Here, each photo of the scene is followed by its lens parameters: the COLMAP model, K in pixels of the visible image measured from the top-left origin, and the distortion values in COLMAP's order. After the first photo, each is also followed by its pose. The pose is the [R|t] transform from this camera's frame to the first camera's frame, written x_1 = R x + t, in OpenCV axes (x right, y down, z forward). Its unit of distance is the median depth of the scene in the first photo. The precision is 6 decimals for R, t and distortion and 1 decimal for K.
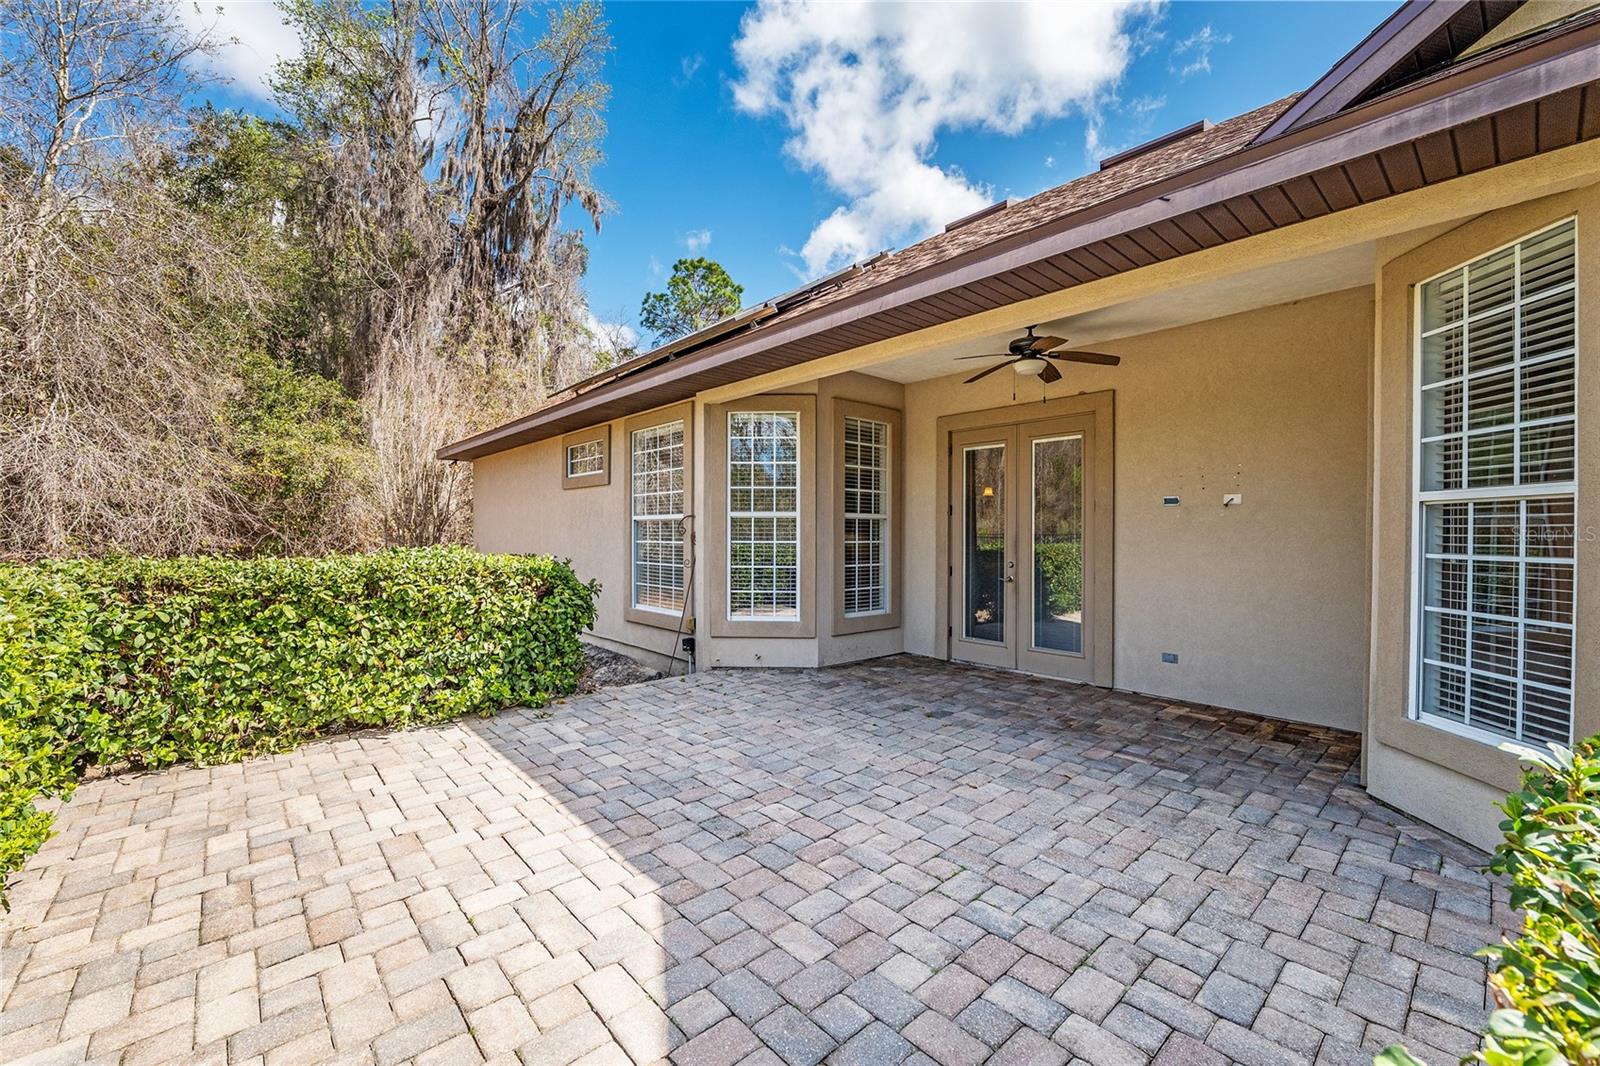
lens RADIAL K [[663.5, 0, 795.4], [0, 663.5, 533.7], [0, 0, 1]] dist [-0.010615, -0.000995]
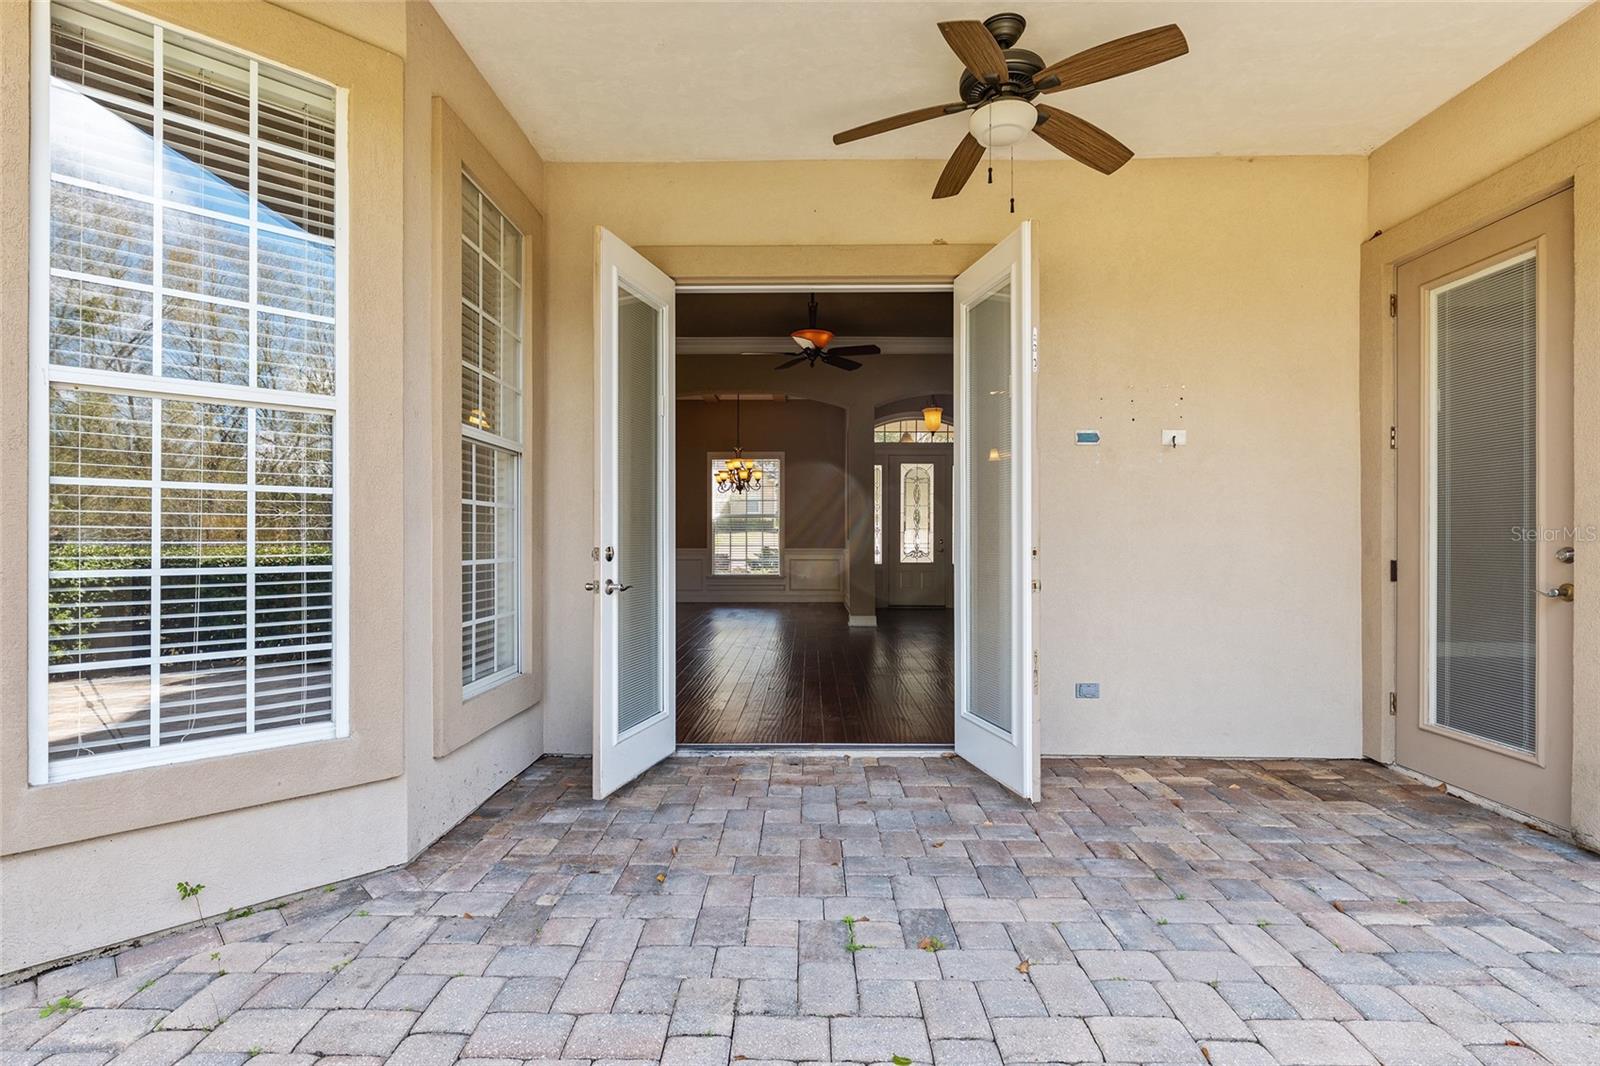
lens RADIAL K [[795.8, 0, 815.5], [0, 795.8, 532.3], [0, 0, 1]] dist [0.003121, -0.002063]
pose [[0.661121, -0.000613, 0.750279, -0.181952], [0.000776, 1.000000, 0.000133, 0.044085], [-0.750279, 0.000494, 0.661121, 0.779751]]
